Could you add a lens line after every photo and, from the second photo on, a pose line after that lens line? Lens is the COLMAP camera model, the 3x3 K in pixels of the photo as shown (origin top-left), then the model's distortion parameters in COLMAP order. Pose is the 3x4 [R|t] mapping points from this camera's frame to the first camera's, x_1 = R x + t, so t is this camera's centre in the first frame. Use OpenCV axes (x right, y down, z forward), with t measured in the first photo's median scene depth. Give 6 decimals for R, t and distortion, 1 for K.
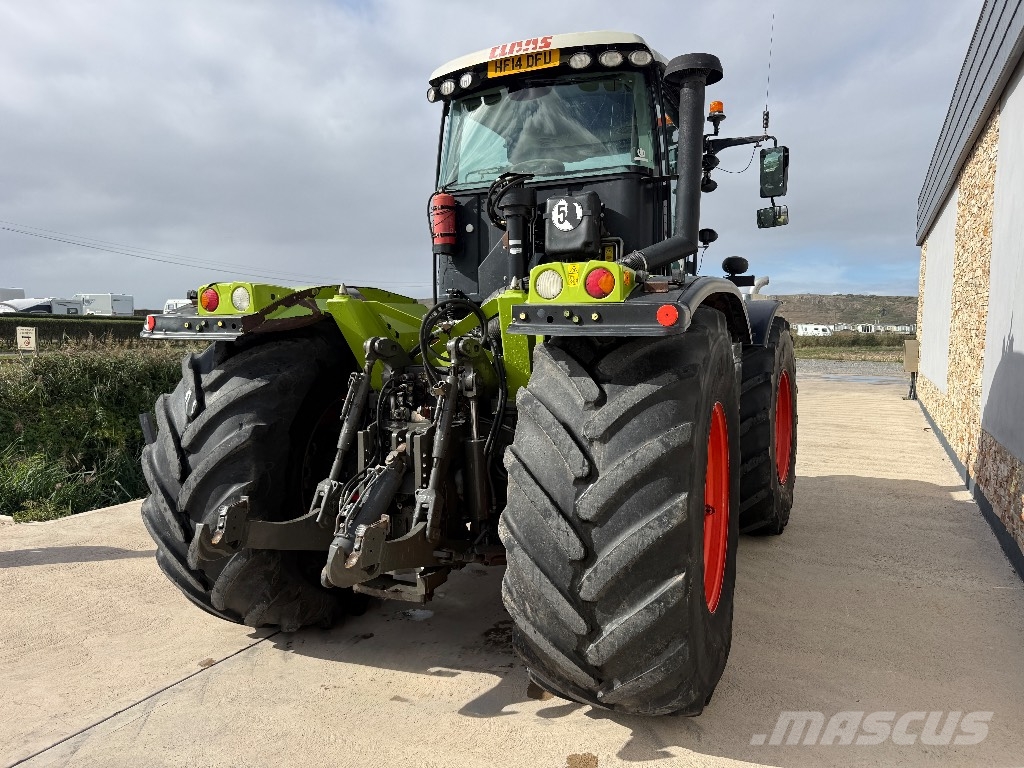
lens RADIAL K [[707.9, 0, 506.8], [0, 707.9, 390.4], [0, 0, 1]] dist [0.044279, -0.051769]
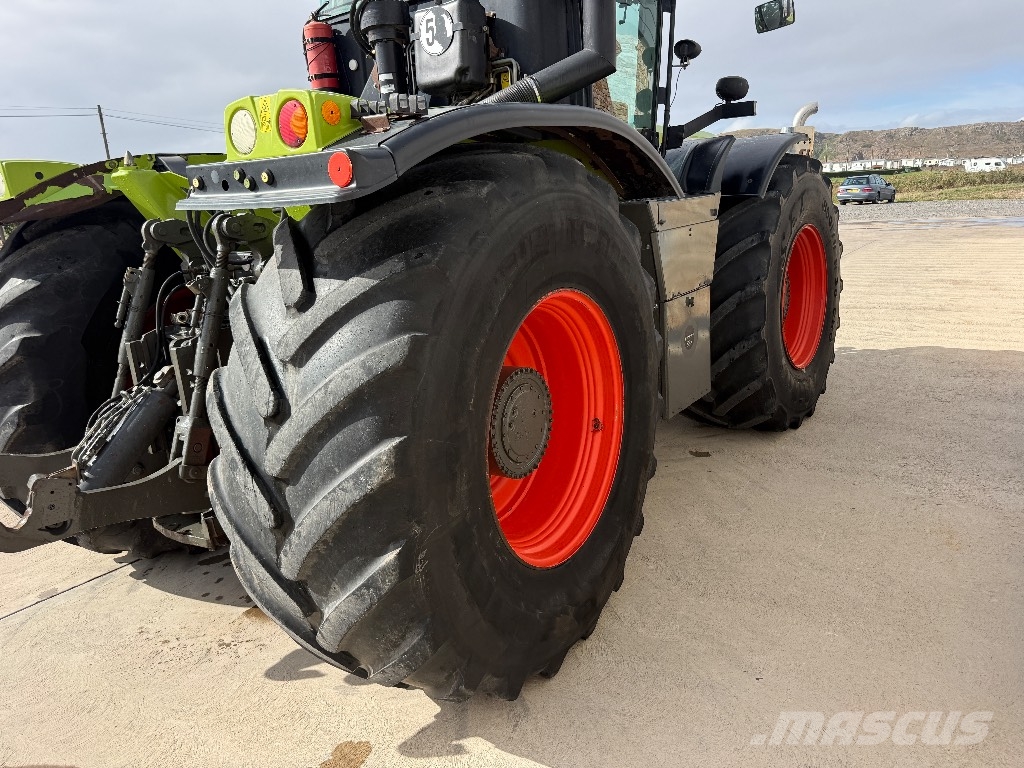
lens RADIAL K [[707.9, 0, 518.8], [0, 707.9, 396.2], [0, 0, 1]] dist [0.044279, -0.051769]
pose [[0.986754, -0.017178, -0.161310, 0.282175], [0.048146, 0.980585, 0.190092, -0.011675], [0.154912, -0.195340, 0.968424, 0.214898]]
